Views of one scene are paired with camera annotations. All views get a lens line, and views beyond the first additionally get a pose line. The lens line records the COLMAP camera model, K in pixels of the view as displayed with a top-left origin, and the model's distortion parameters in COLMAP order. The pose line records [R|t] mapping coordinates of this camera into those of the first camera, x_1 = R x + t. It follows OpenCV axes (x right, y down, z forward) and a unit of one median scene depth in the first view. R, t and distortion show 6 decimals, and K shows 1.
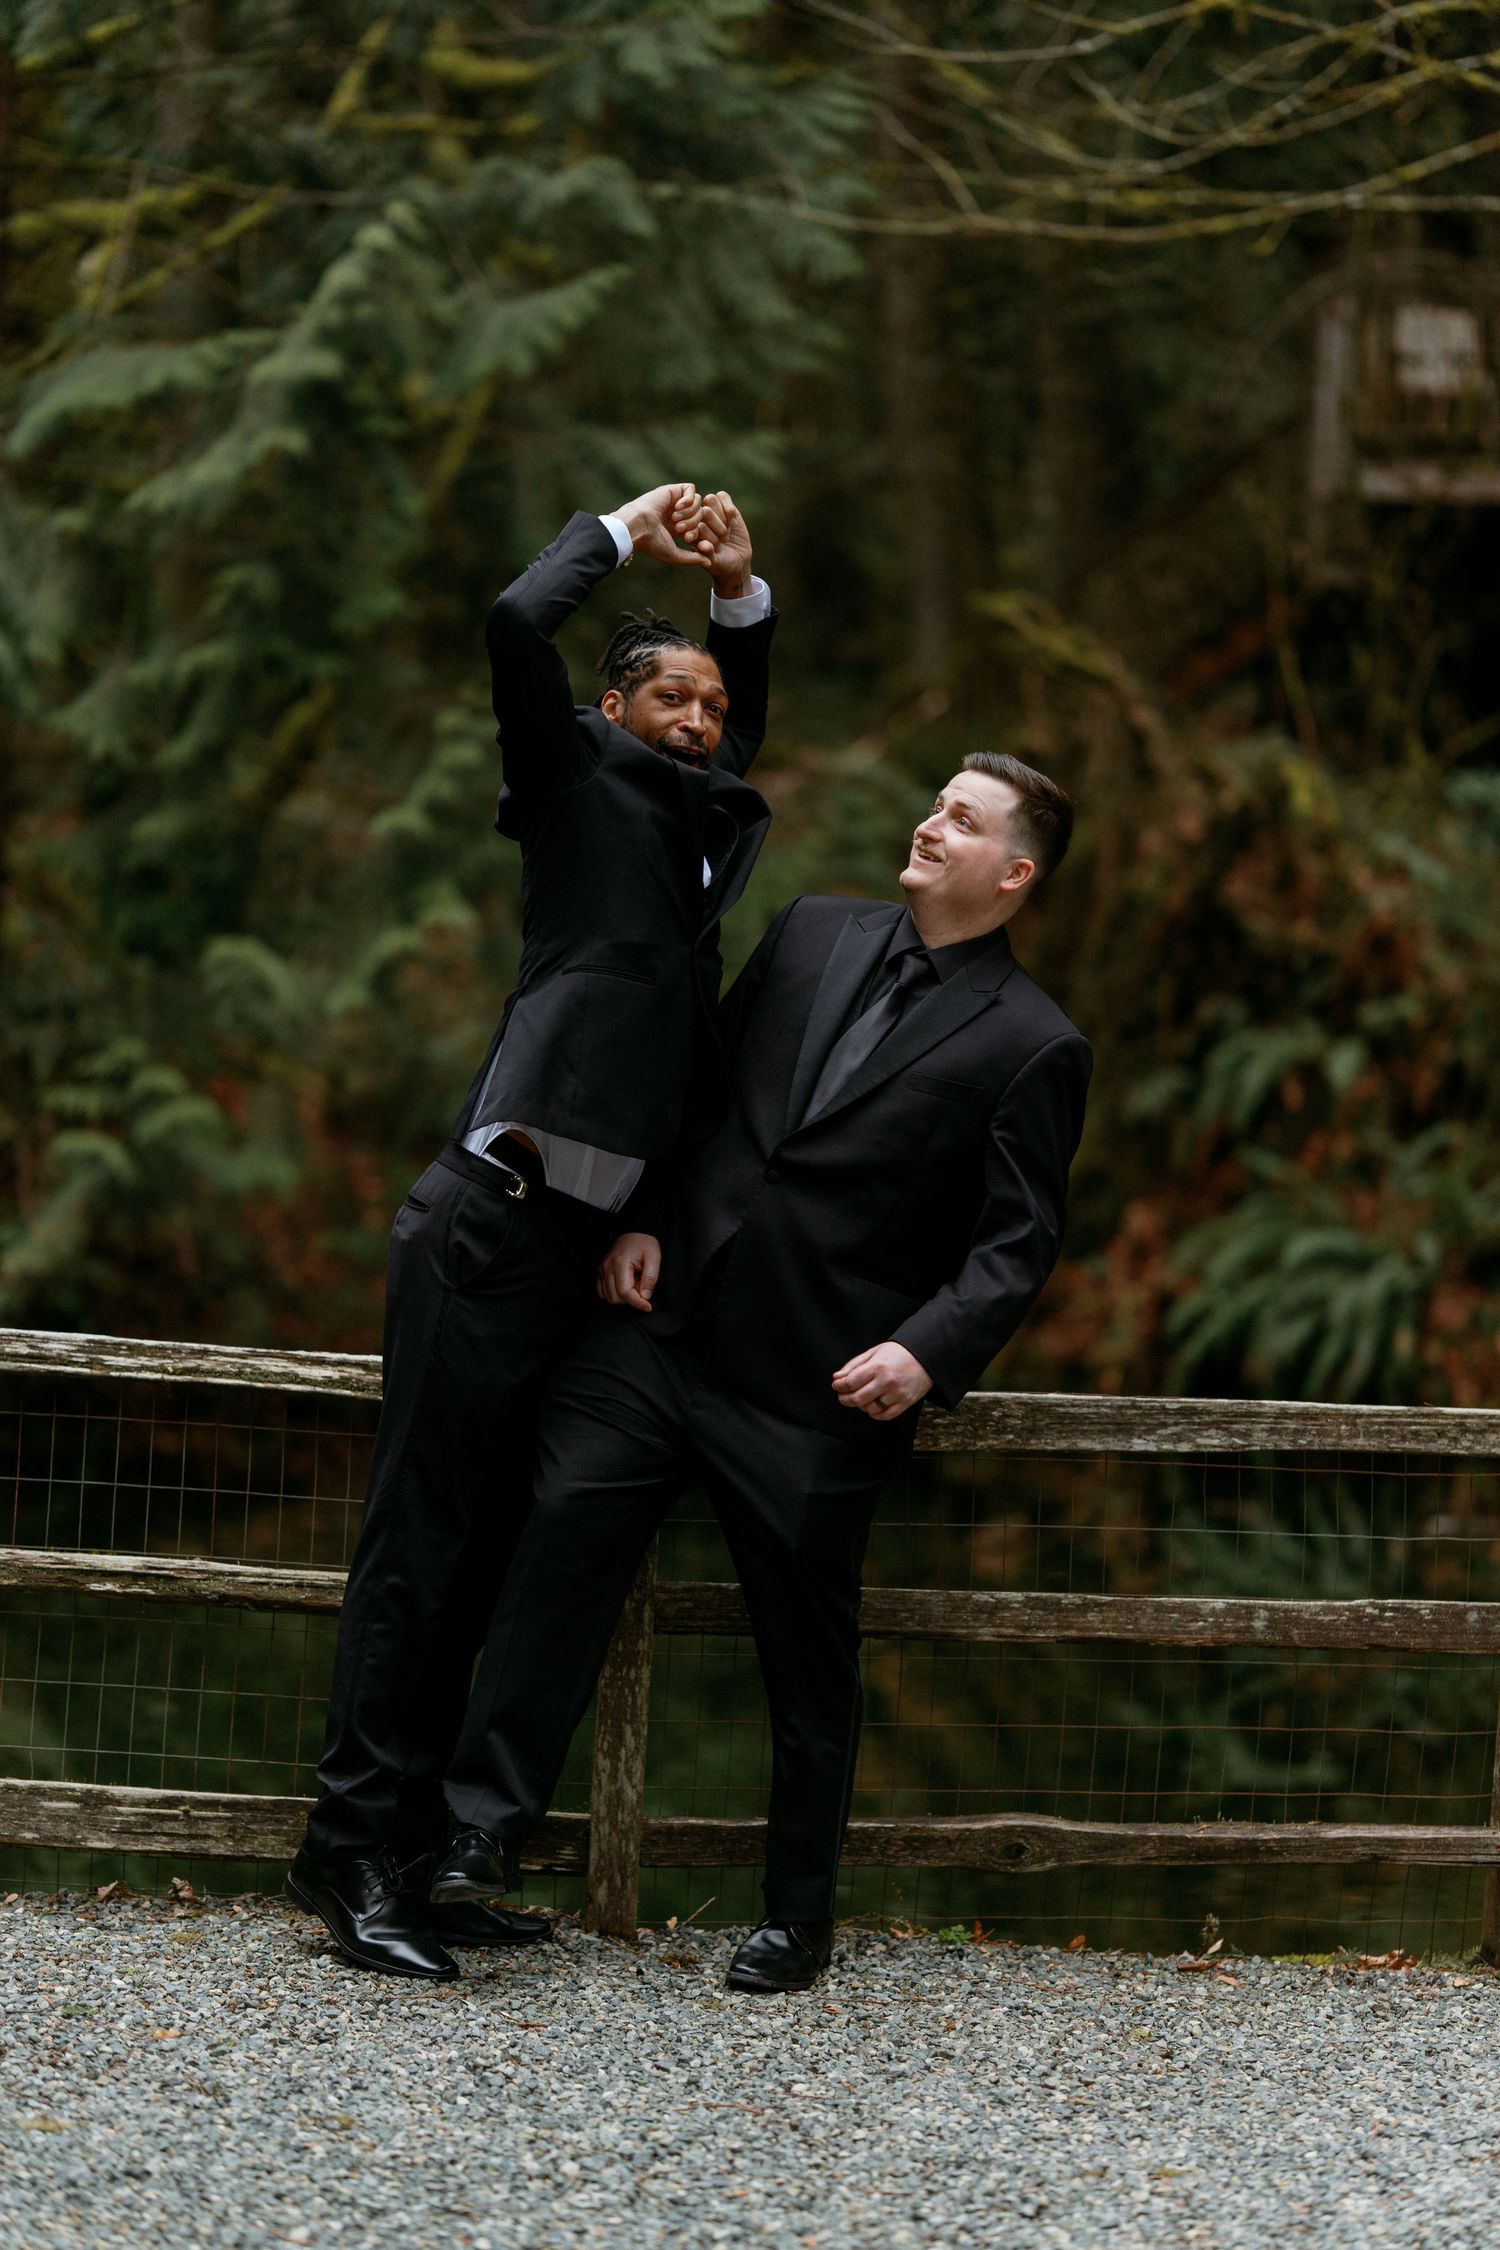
lens RADIAL K [[5446.6, 0, 697.6], [0, 5446.6, 1128.5], [0, 0, 1]] dist [-0.058102, 0.915855]
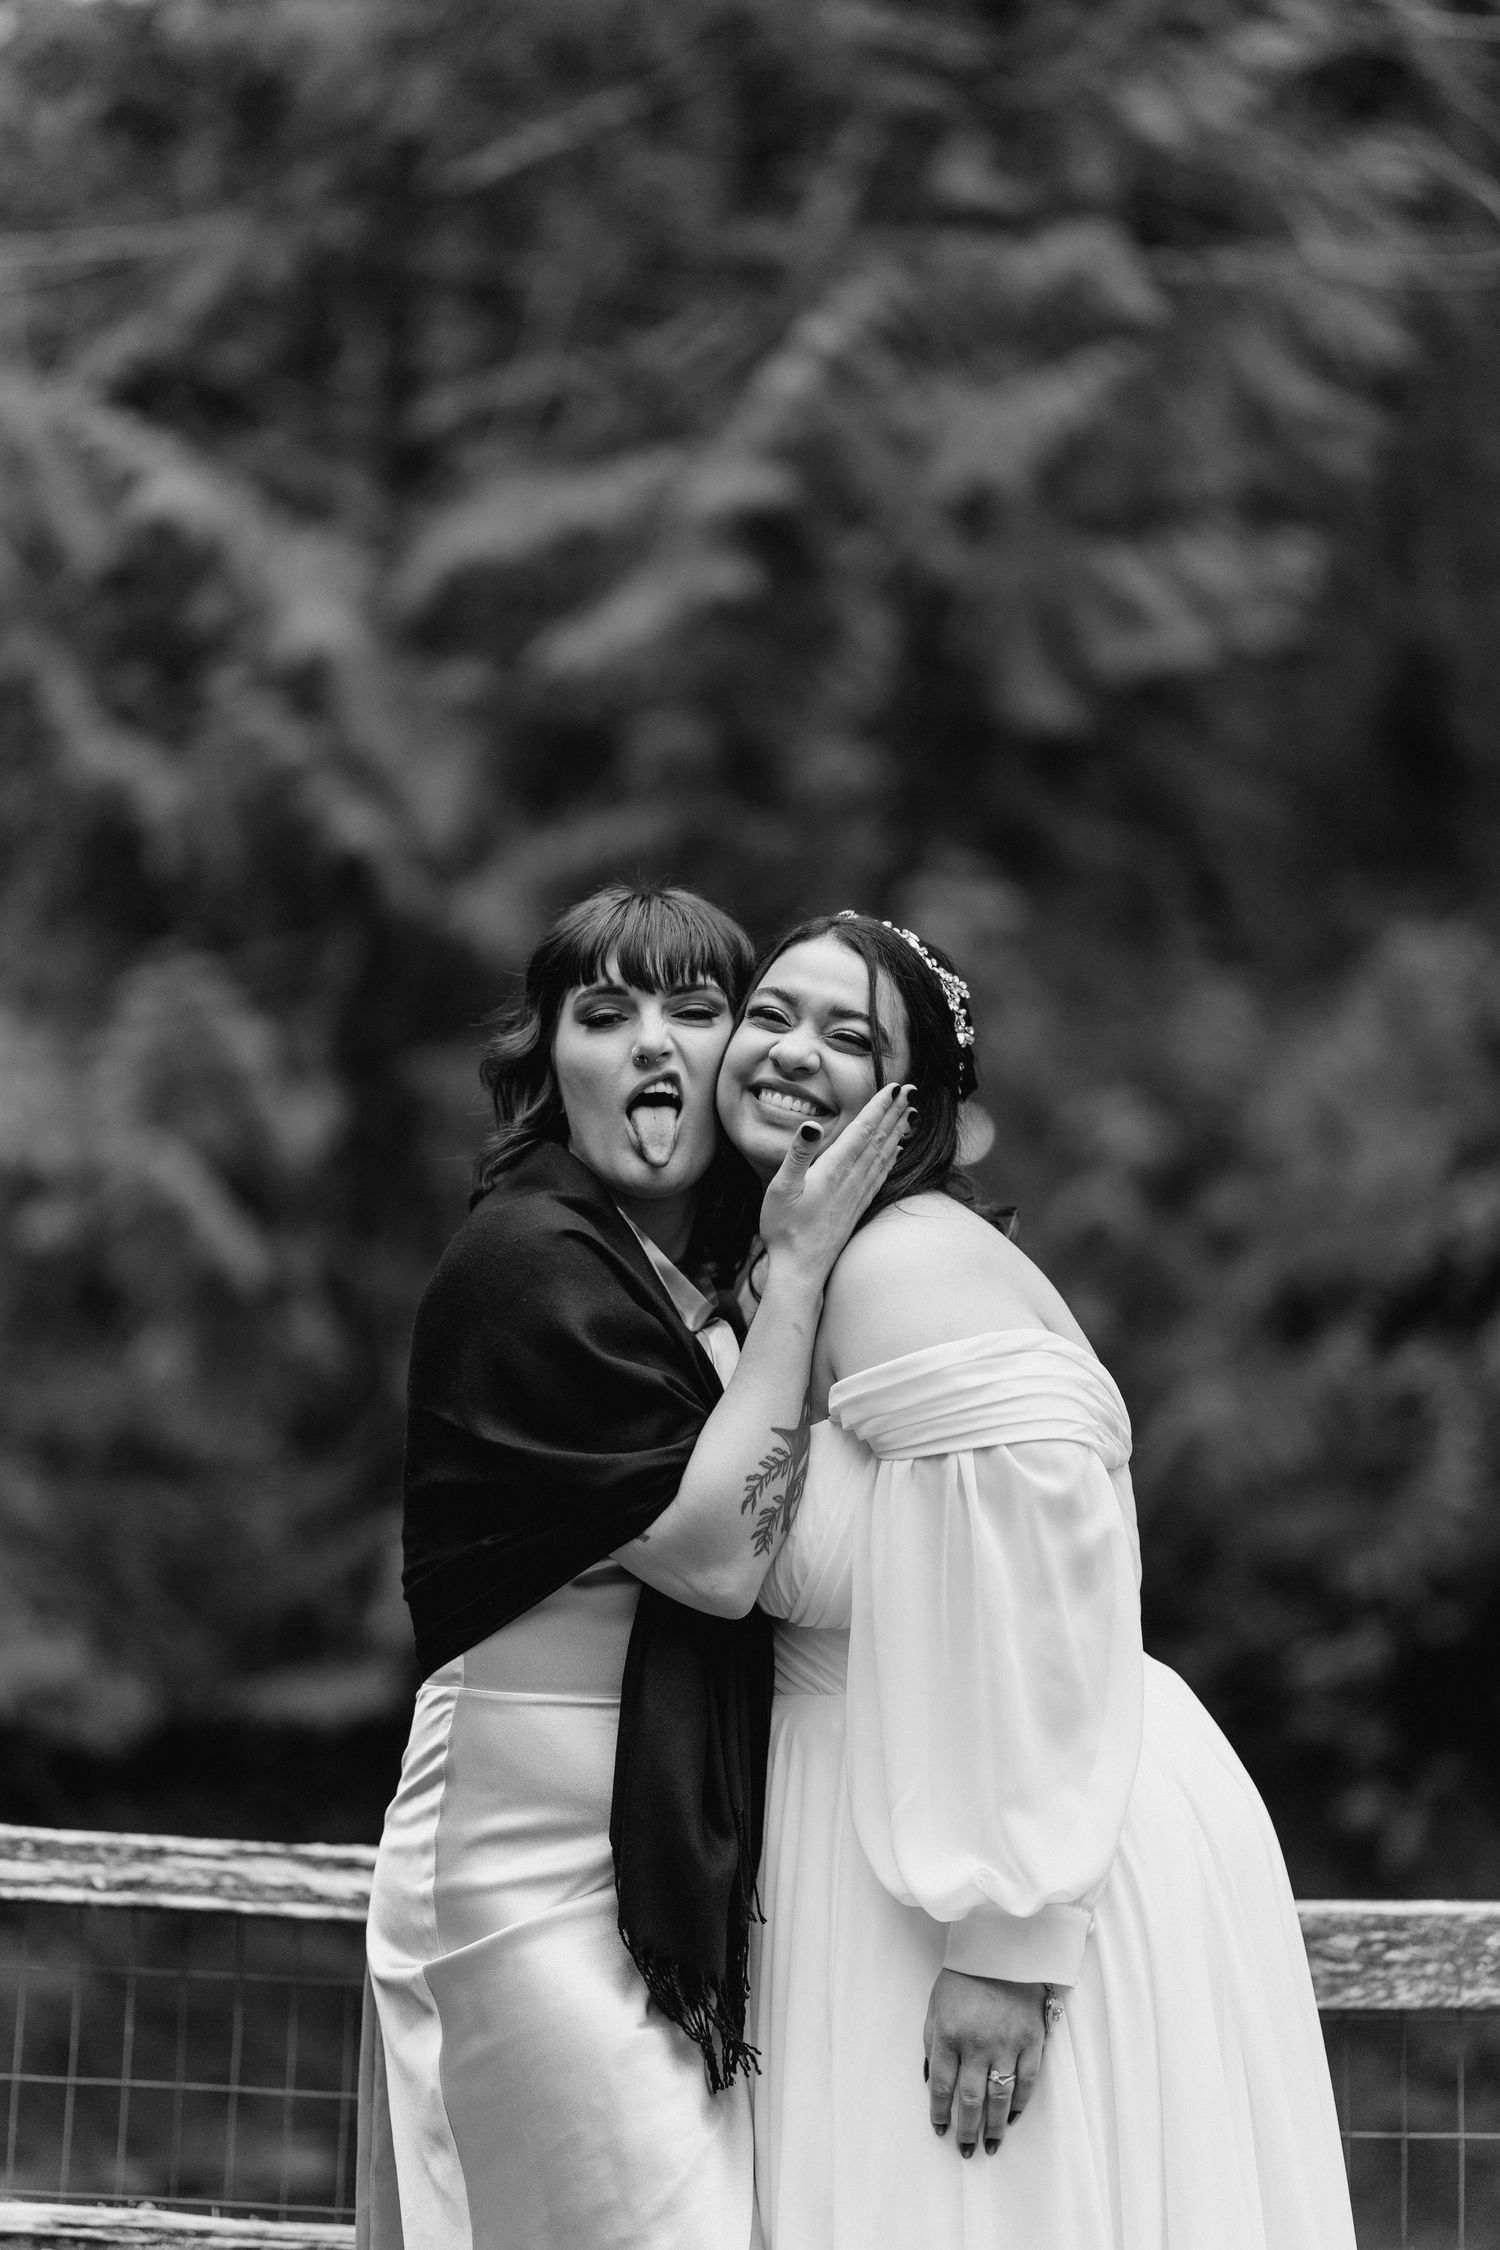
lens RADIAL K [[5521.9, 0, 750.0], [0, 5521.9, 1125.0], [0, 0, 1]] dist [-0.010392, 0.793127]
pose [[0.993675, -0.031069, -0.107915, 0.041913], [0.026236, 0.998600, -0.045921, -0.009051], [0.109191, 0.042799, 0.993099, 0.402885]]
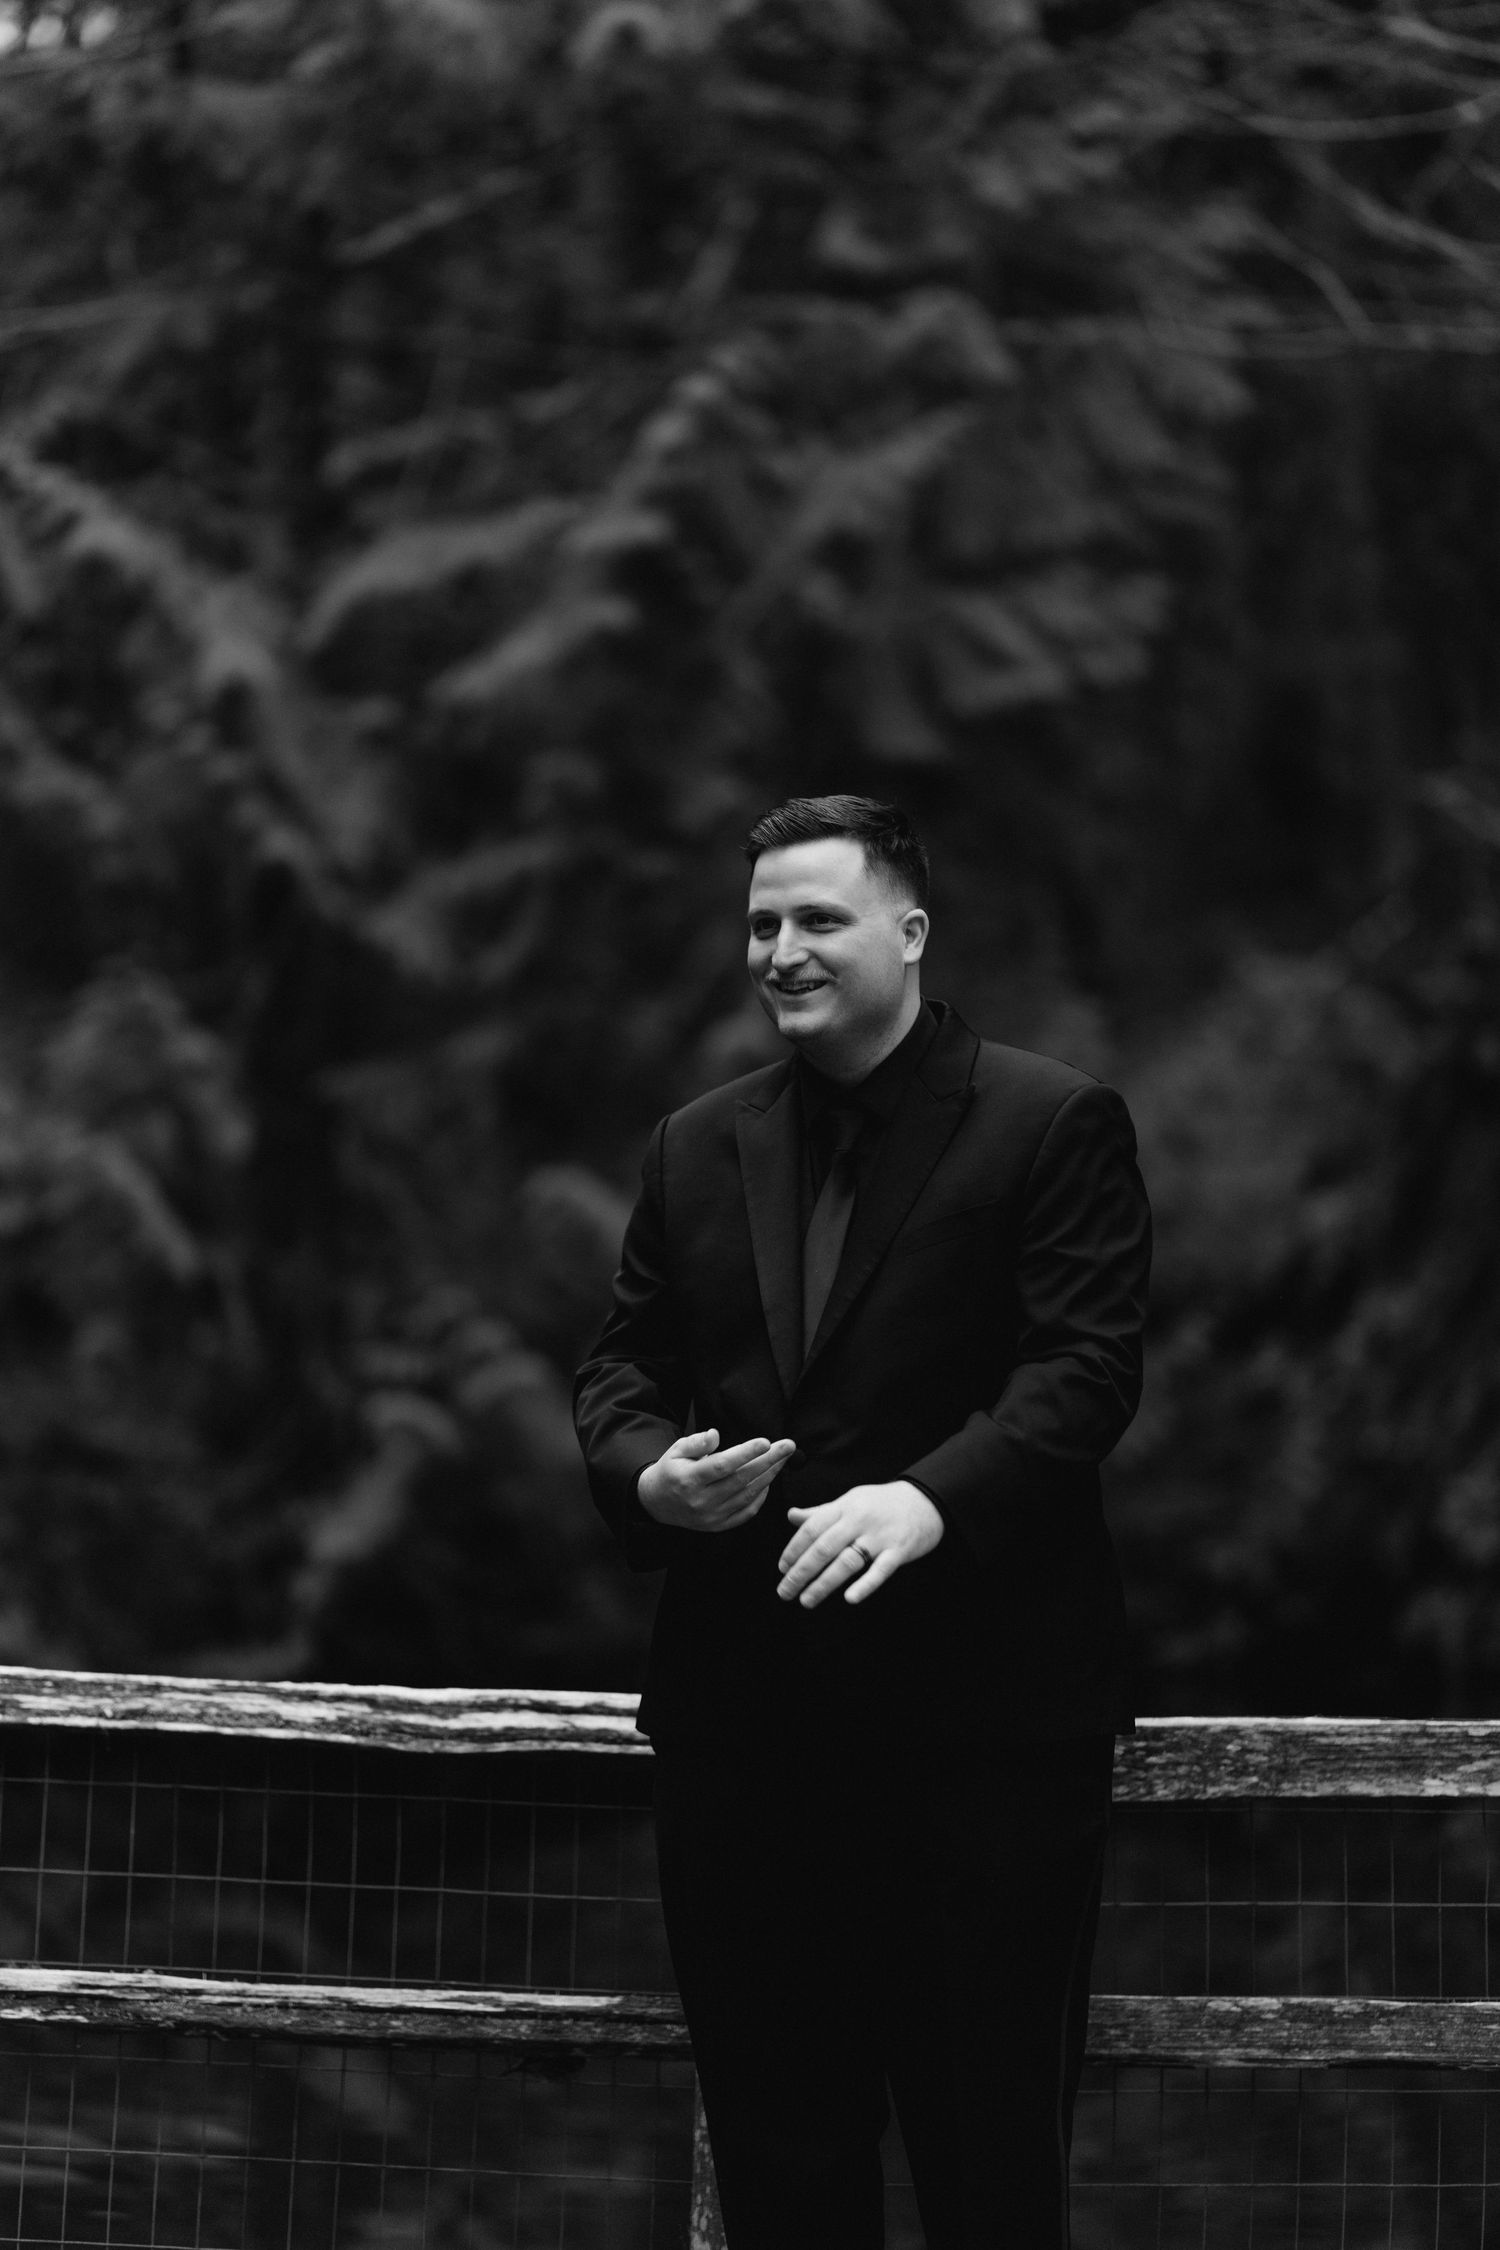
lens RADIAL K [[5446.6, 0, 697.6], [0, 5446.6, 1128.5], [0, 0, 1]] dist [-0.058102, 0.915855]
pose [[0.994640, -0.034623, -0.097430, 0.056753], [0.029939, 0.998343, -0.049136, 0.003958], [0.098969, 0.045955, 0.994029, 0.273086]]
